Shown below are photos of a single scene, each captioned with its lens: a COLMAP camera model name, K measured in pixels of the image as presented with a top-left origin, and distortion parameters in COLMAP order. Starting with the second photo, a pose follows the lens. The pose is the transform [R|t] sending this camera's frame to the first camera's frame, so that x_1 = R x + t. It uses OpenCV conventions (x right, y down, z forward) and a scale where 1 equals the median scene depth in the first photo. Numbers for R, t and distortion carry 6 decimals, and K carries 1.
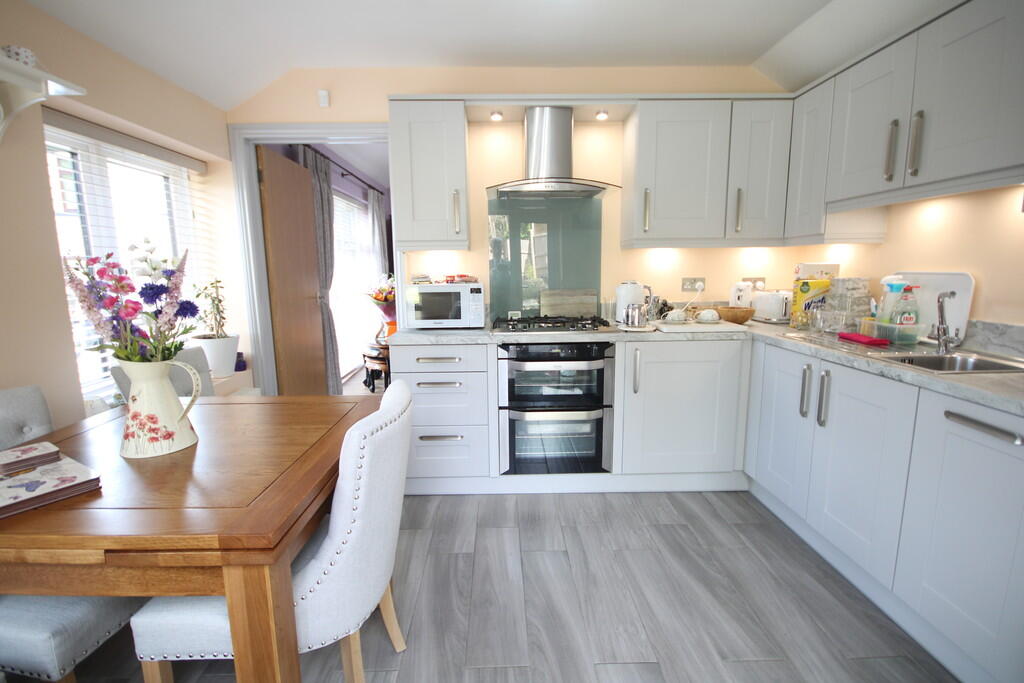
lens RADIAL K [[477.1, 0, 512.0], [0, 477.1, 341.5], [0, 0, 1]] dist [0.000260, -0.000632]
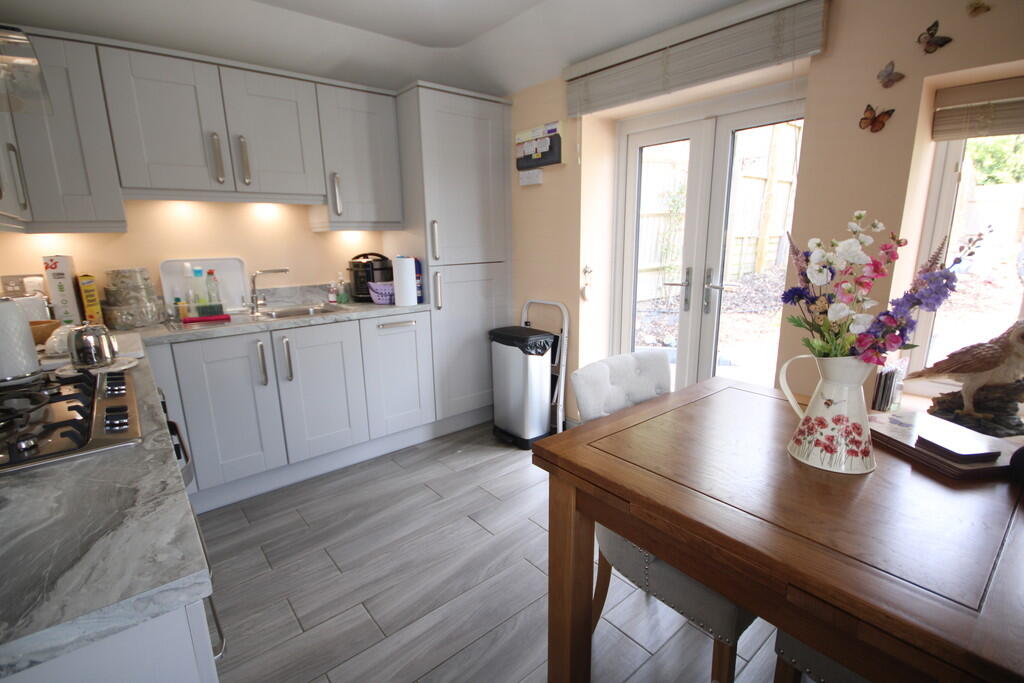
lens RADIAL K [[477.1, 0, 512.0], [0, 477.1, 341.5], [0, 0, 1]] dist [0.000260, -0.000632]
pose [[-0.620949, -0.155079, 0.768358, -0.658632], [0.139636, 0.942670, 0.303108, -0.218562], [-0.771314, 0.295505, -0.563695, 1.220540]]
